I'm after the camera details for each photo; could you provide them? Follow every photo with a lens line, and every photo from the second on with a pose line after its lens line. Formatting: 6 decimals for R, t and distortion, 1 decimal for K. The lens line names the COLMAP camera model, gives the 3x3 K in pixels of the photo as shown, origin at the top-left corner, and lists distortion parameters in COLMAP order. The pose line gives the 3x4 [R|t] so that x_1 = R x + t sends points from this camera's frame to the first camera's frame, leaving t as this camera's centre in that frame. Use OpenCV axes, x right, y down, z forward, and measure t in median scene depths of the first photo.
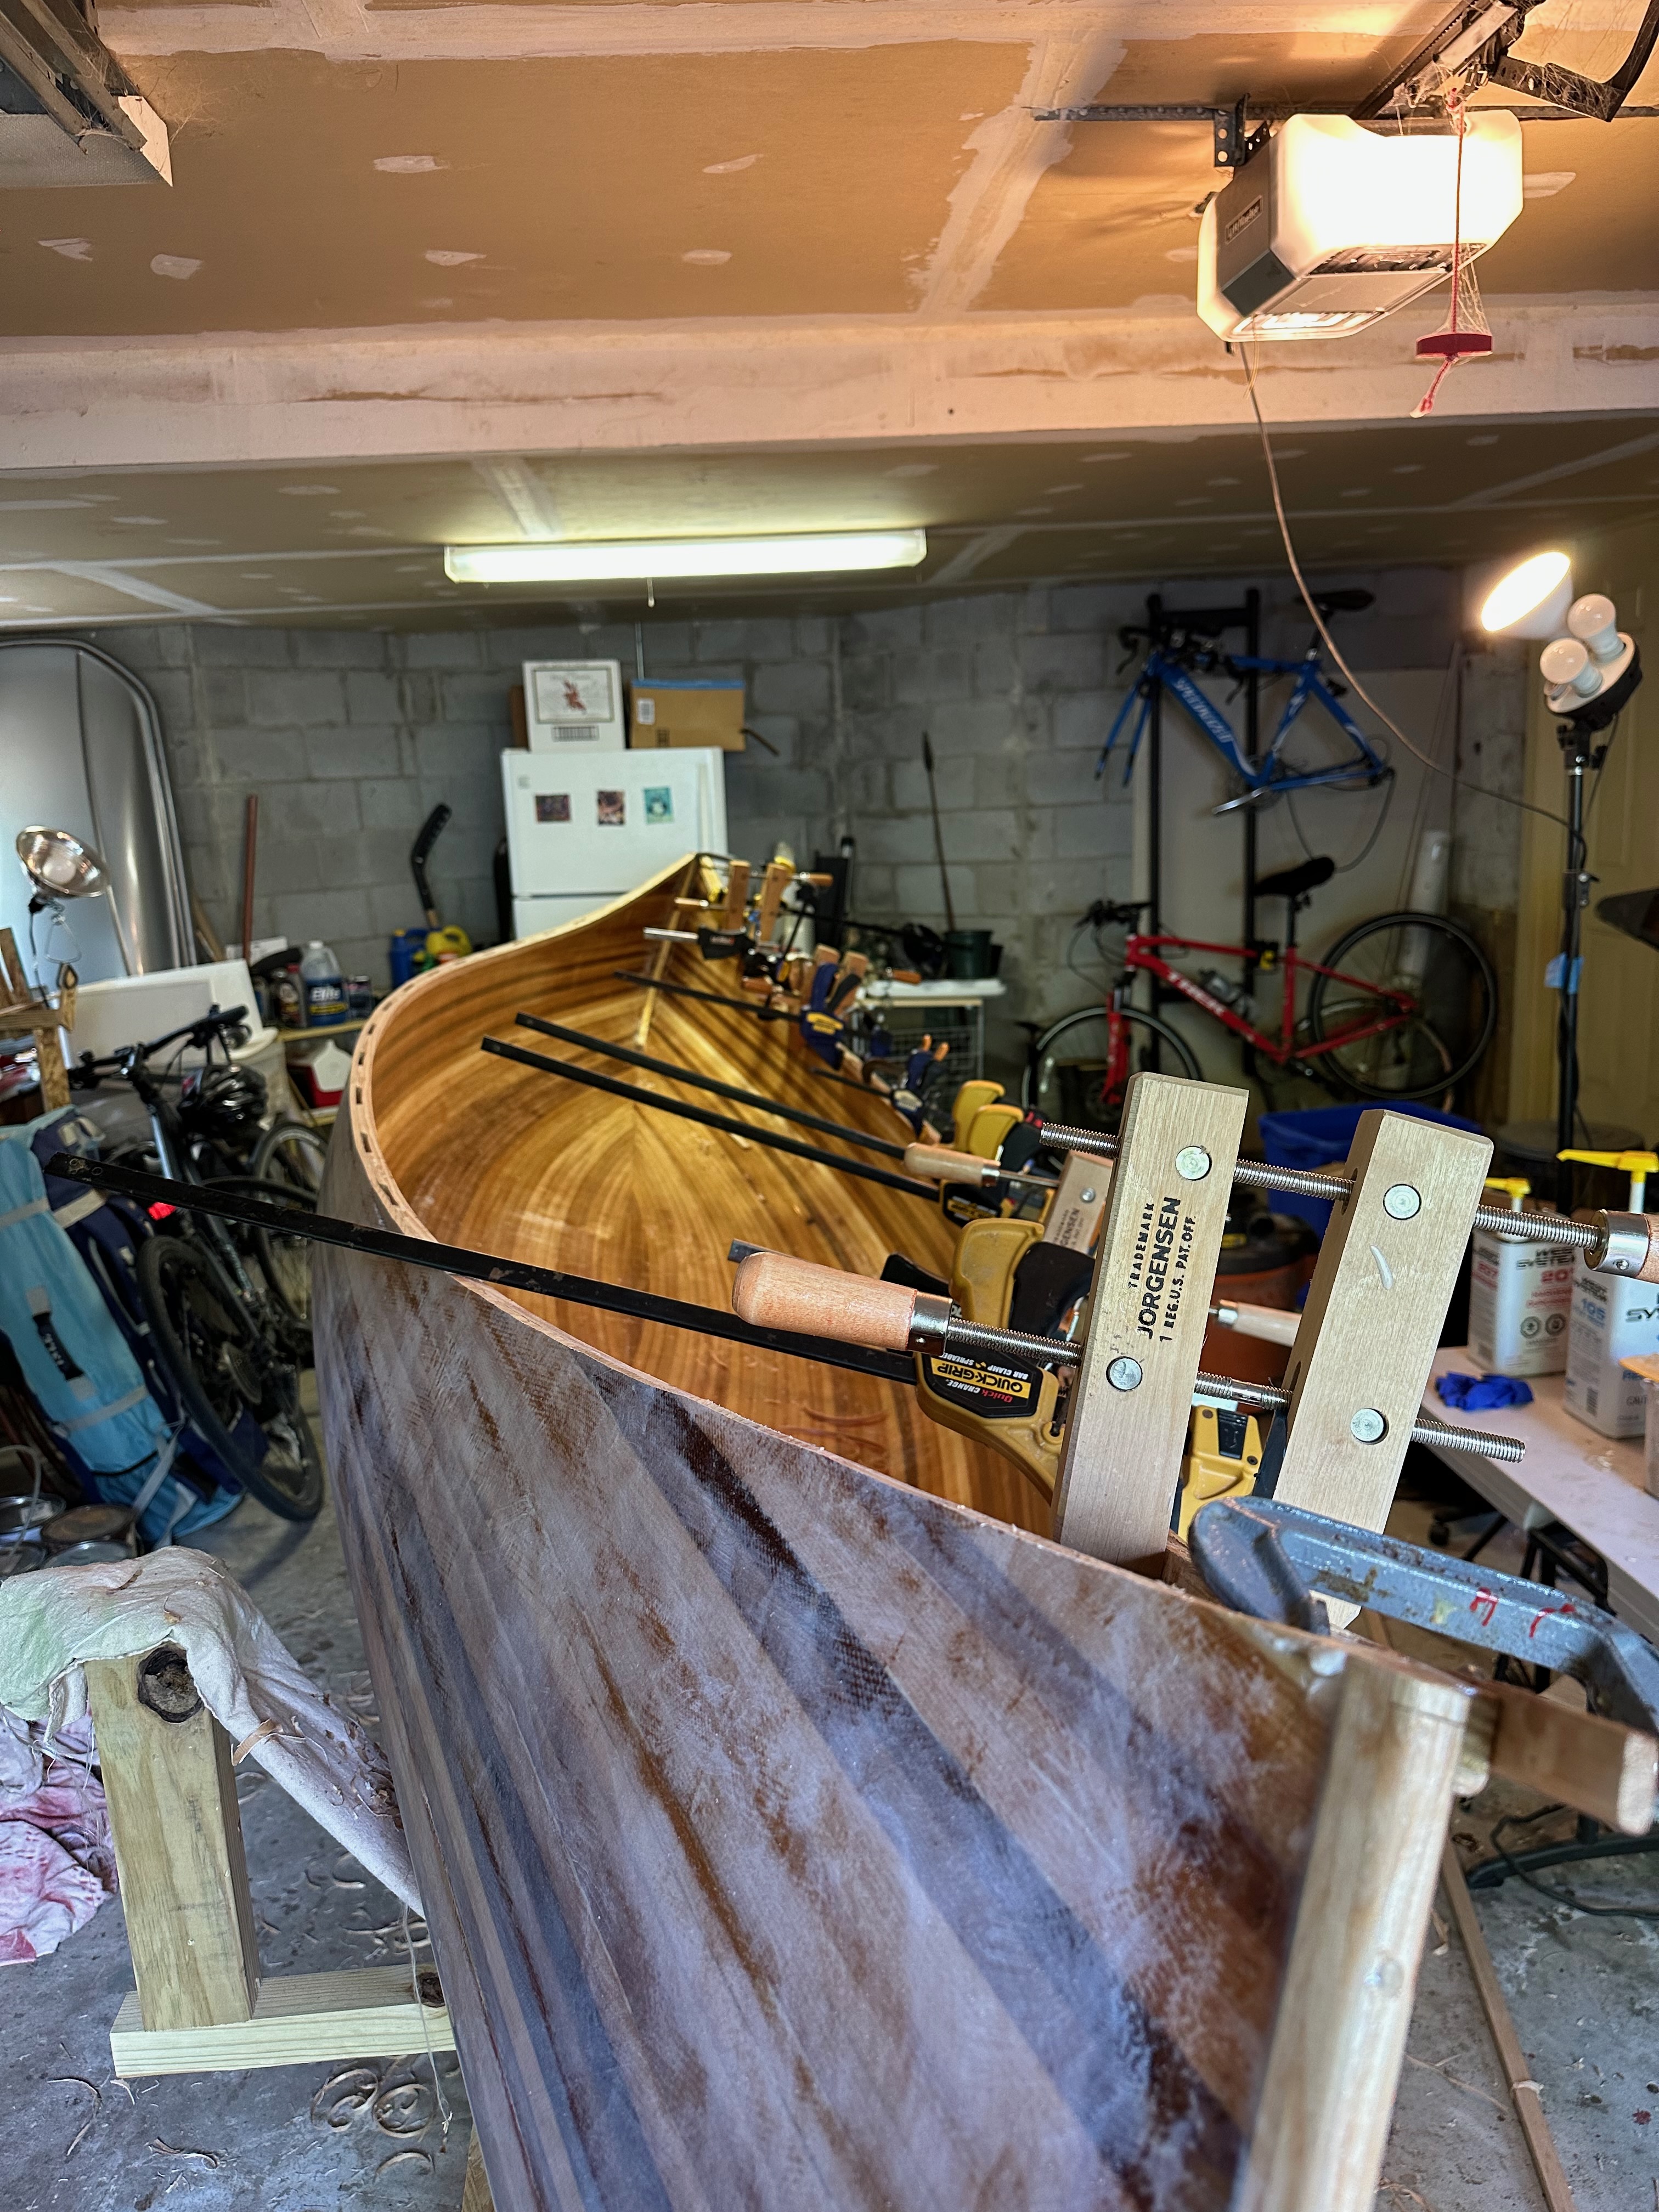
lens RADIAL K [[1562.1, 0, 803.5], [0, 1562.1, 1103.7], [0, 0, 1]] dist [0.069293, -0.101840]
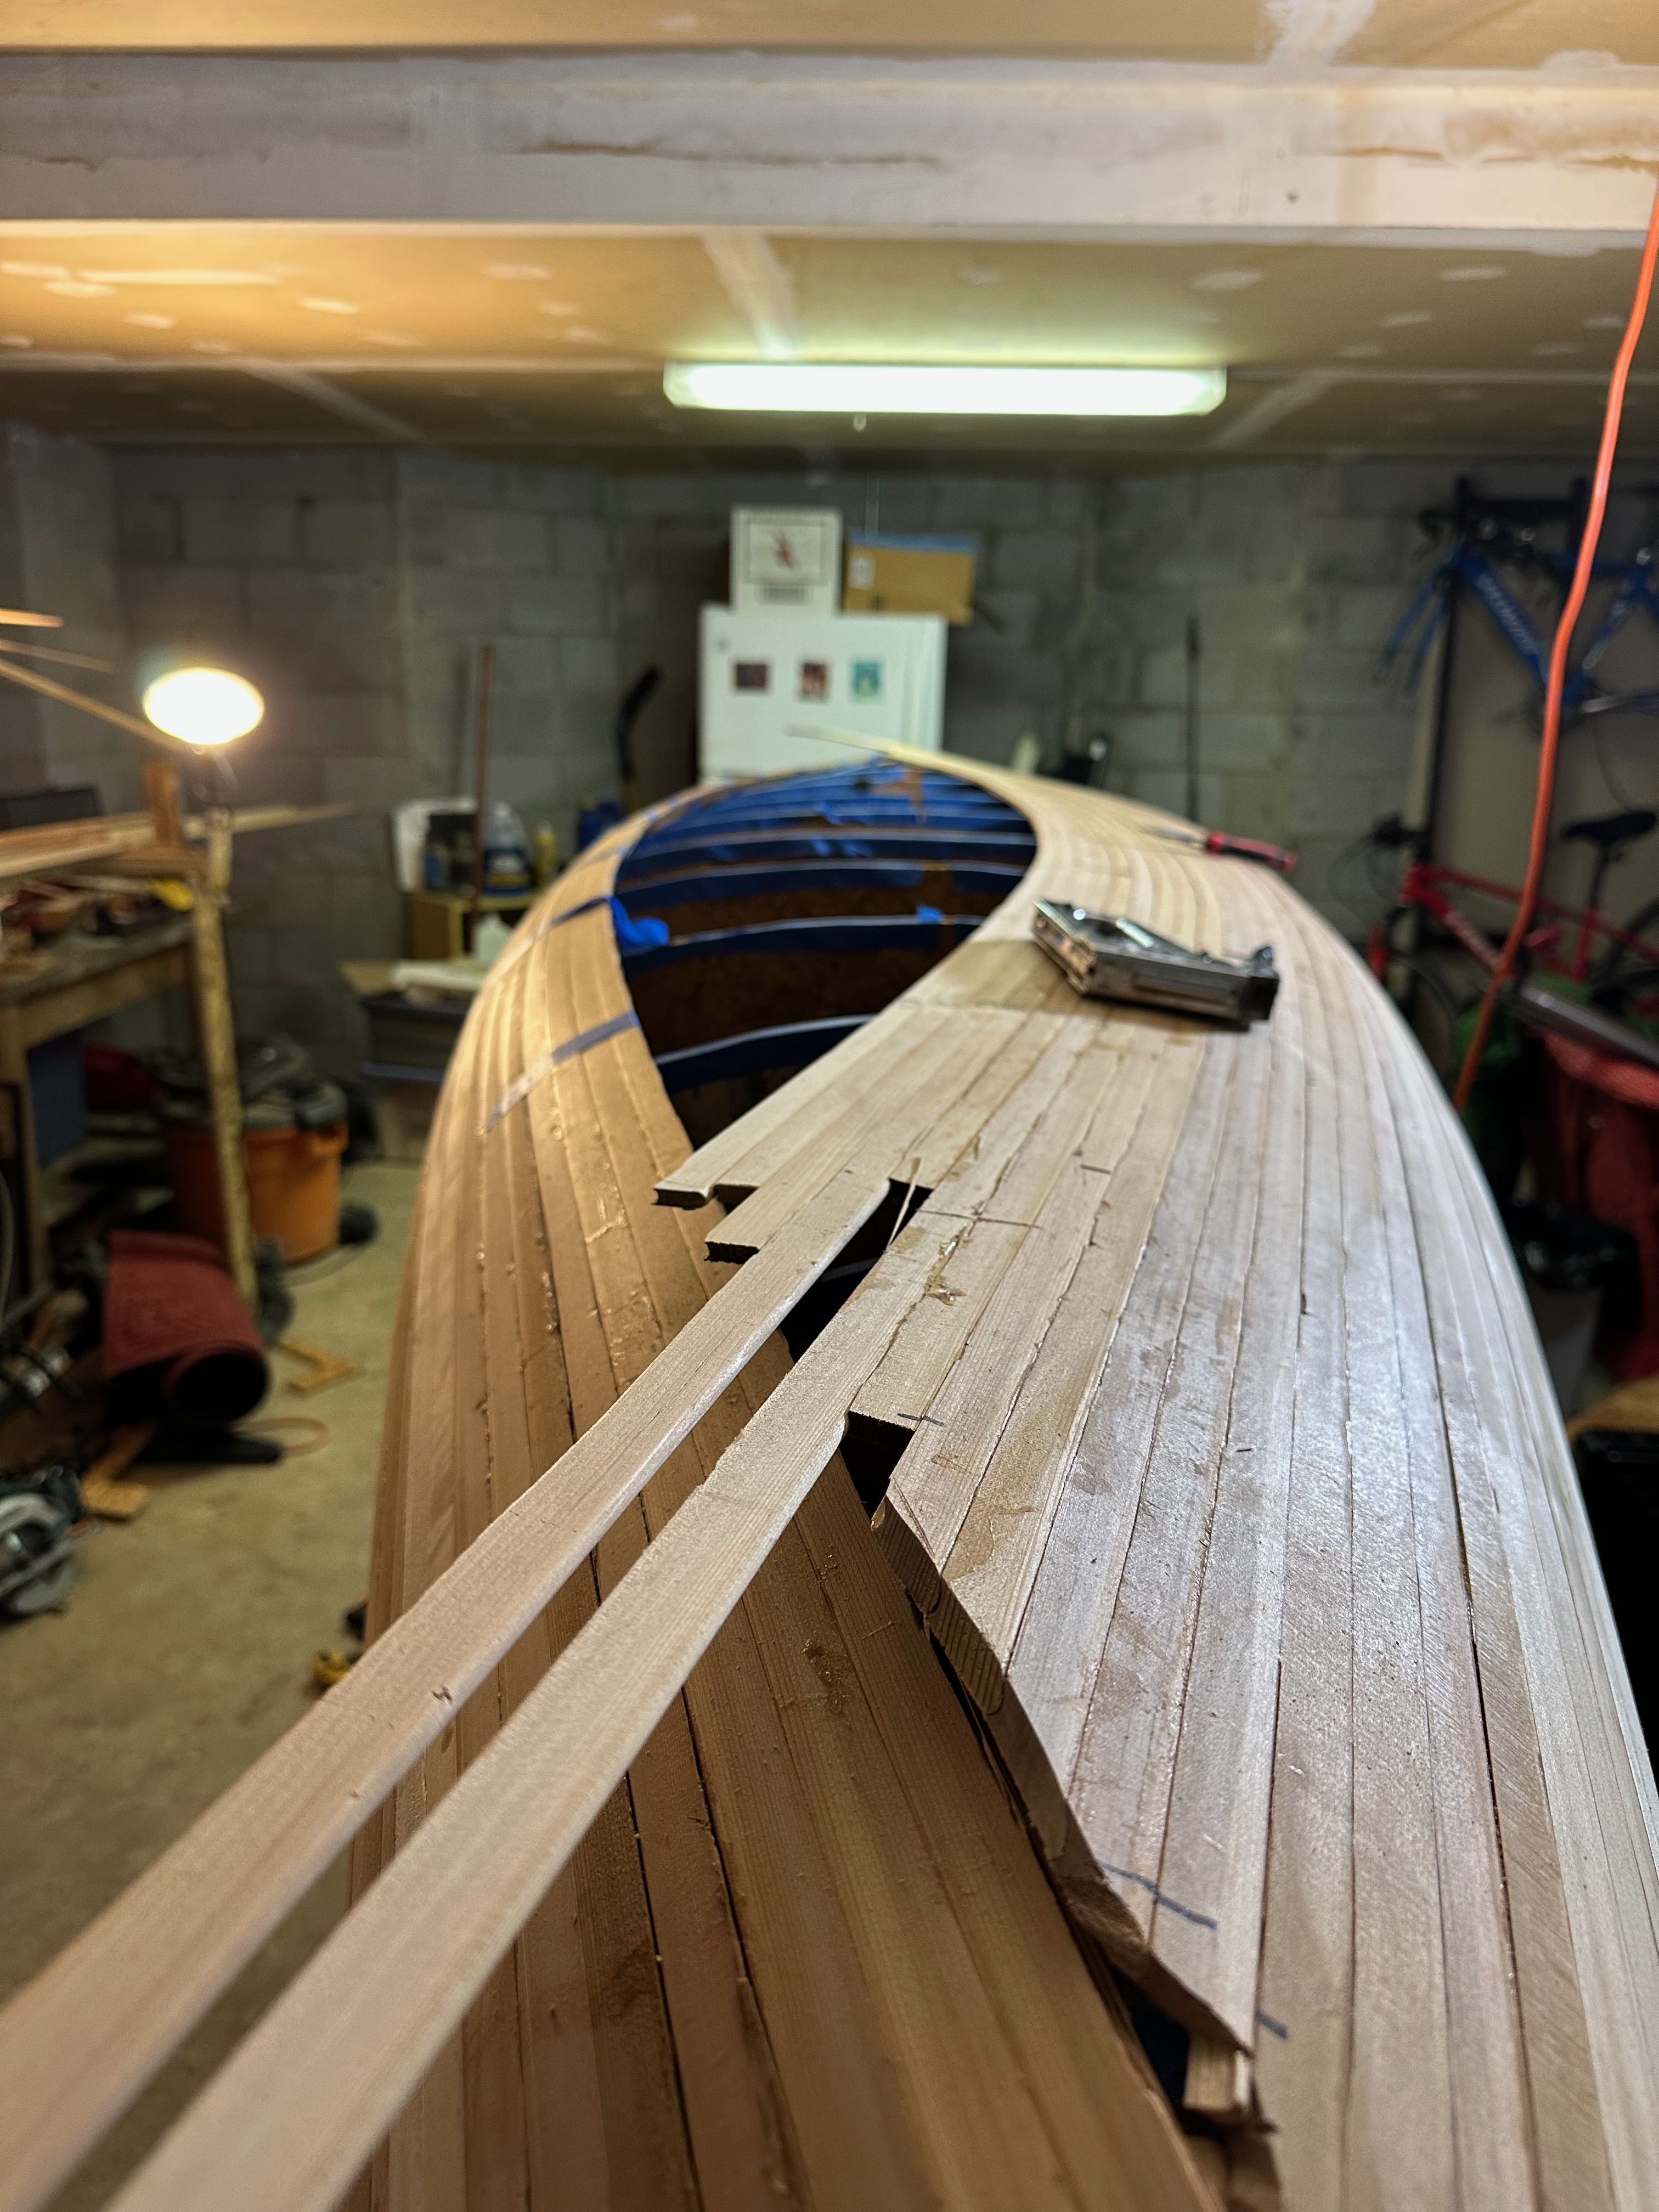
lens RADIAL K [[1579.9, 0, 828.8], [0, 1579.9, 1125.5], [0, 0, 1]] dist [0.036790, -0.070863]
pose [[0.991231, 0.093188, -0.093681, -0.011492], [-0.085963, 0.993208, 0.078414, -0.004822], [0.100352, -0.069673, 0.992510, 0.071963]]
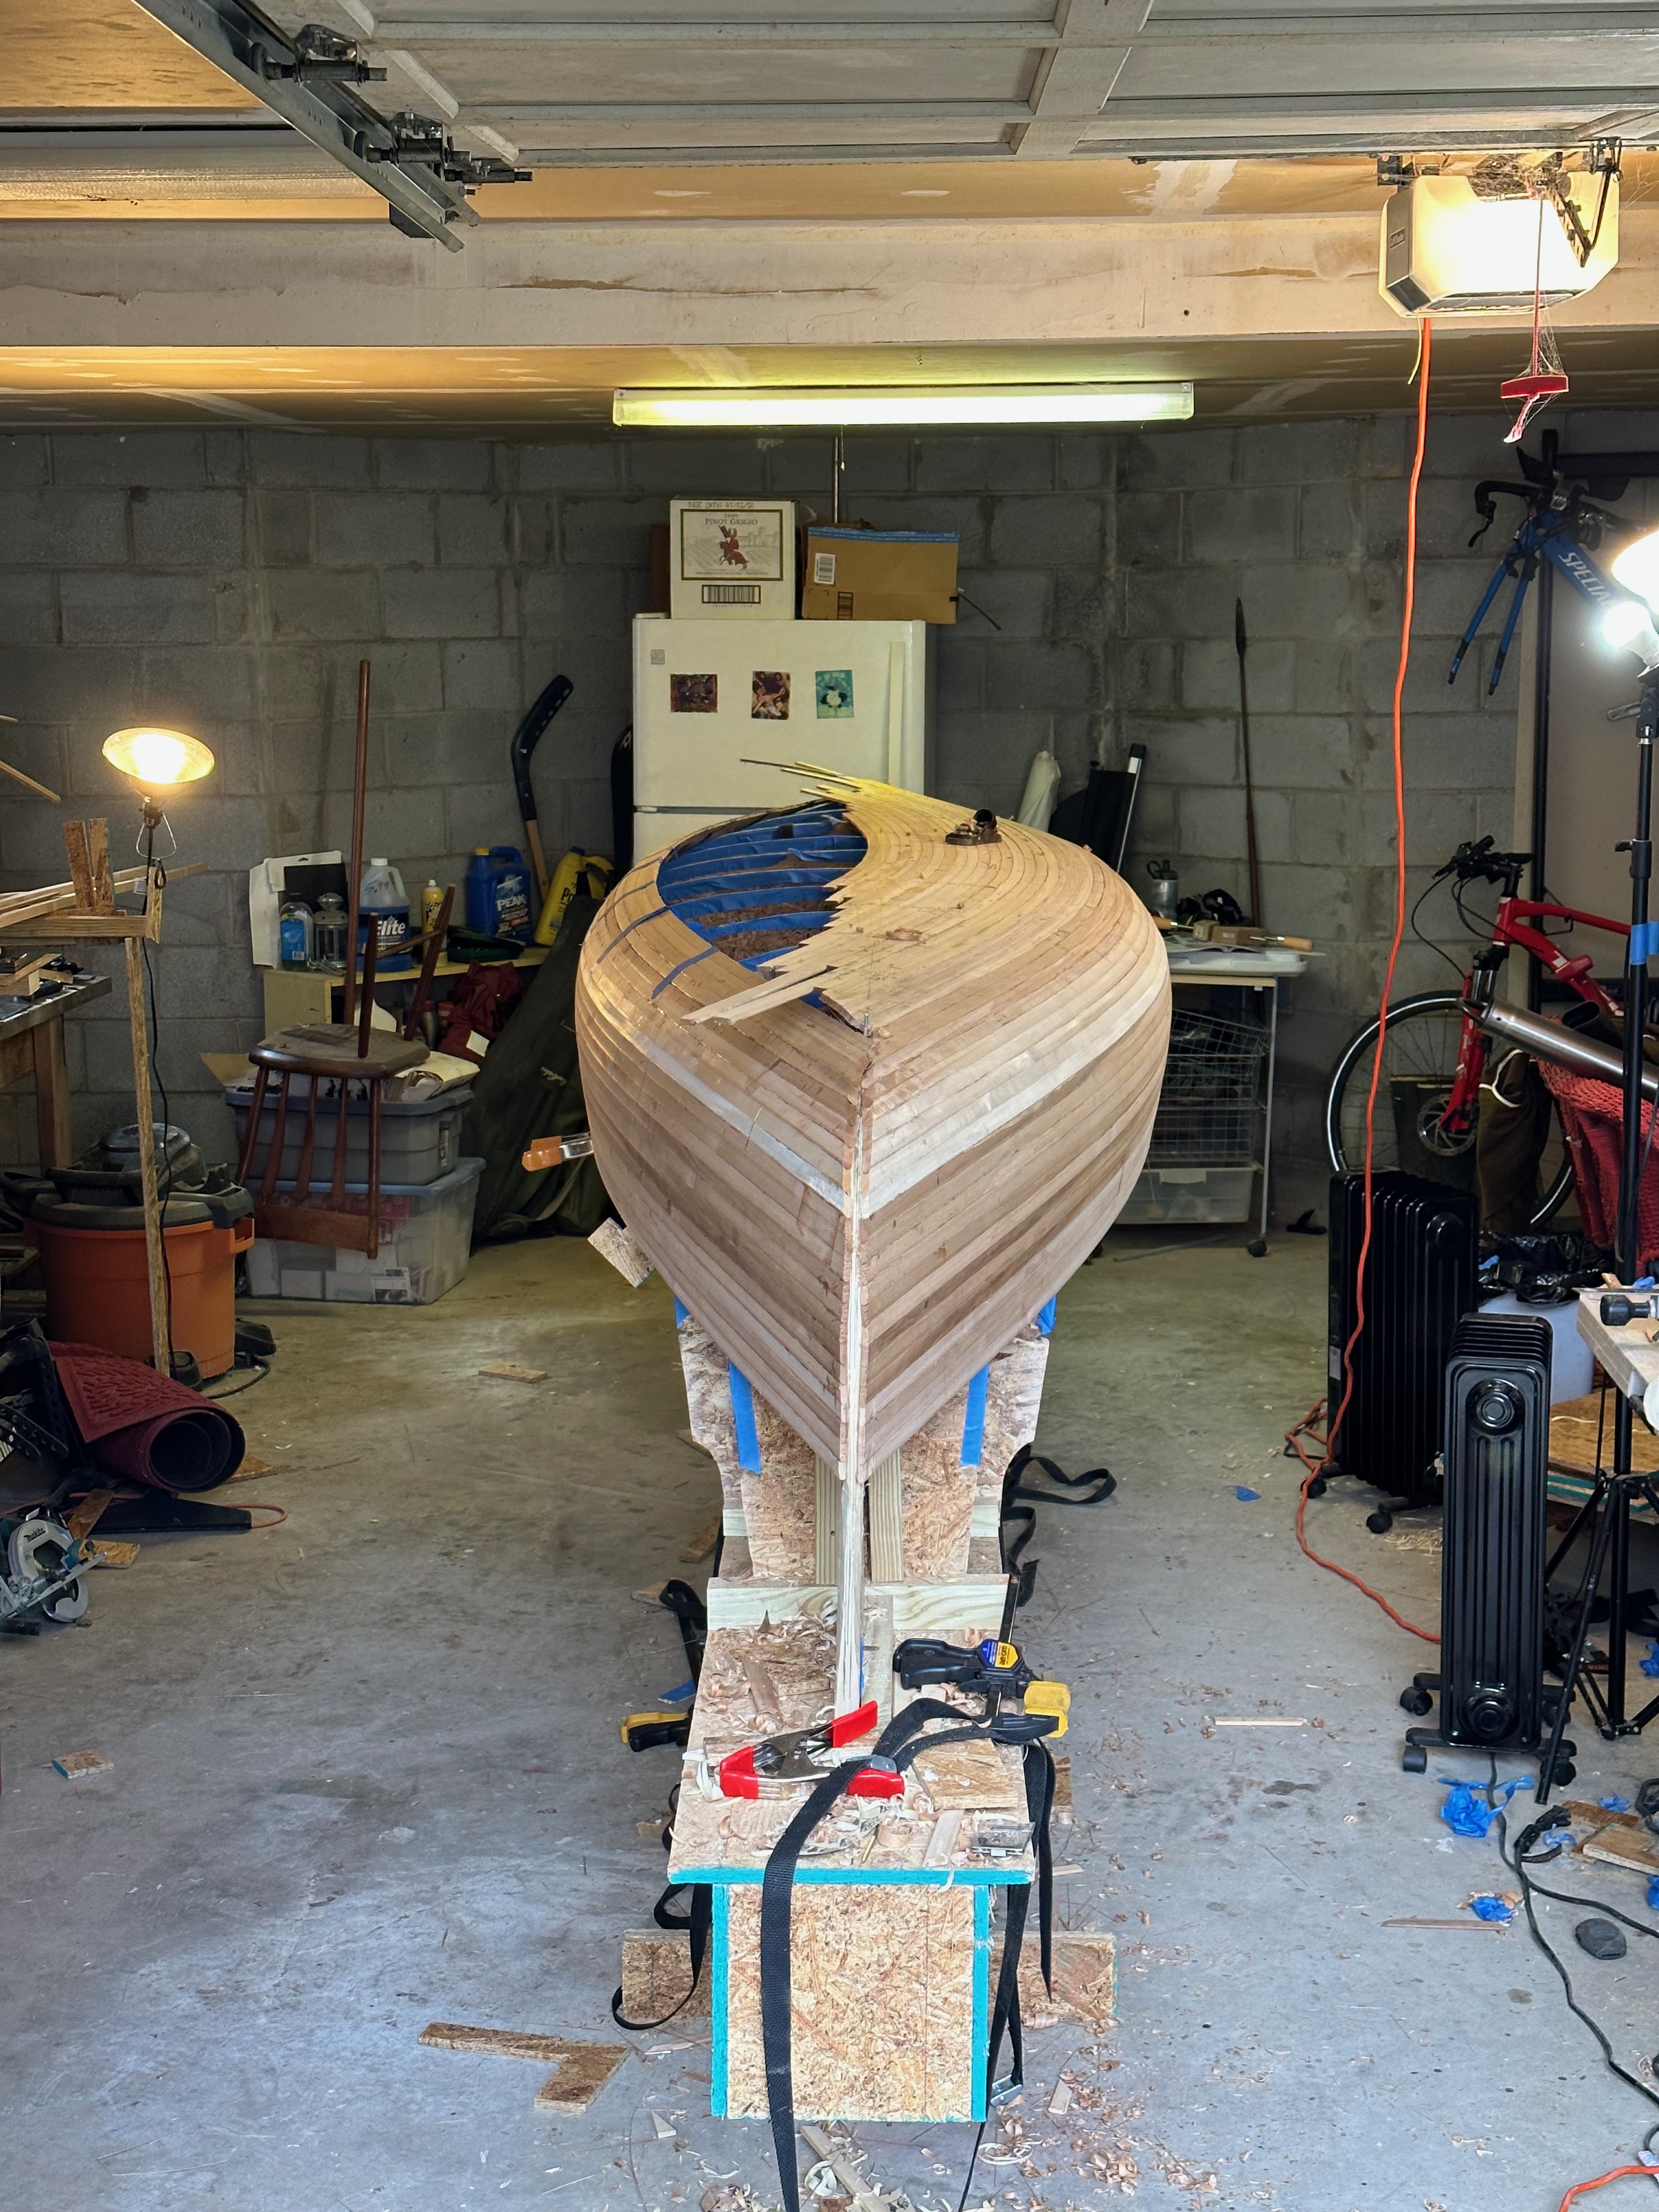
lens RADIAL K [[3036.0, 0, 829.5], [0, 3036.0, 1106.0], [0, 0, 1]] dist [-0.011729, 0.754388]
pose [[0.994380, 0.053565, -0.091324, 0.038315], [-0.056976, 0.997757, -0.035153, 0.053084], [0.089237, 0.040158, 0.995201, -0.408697]]
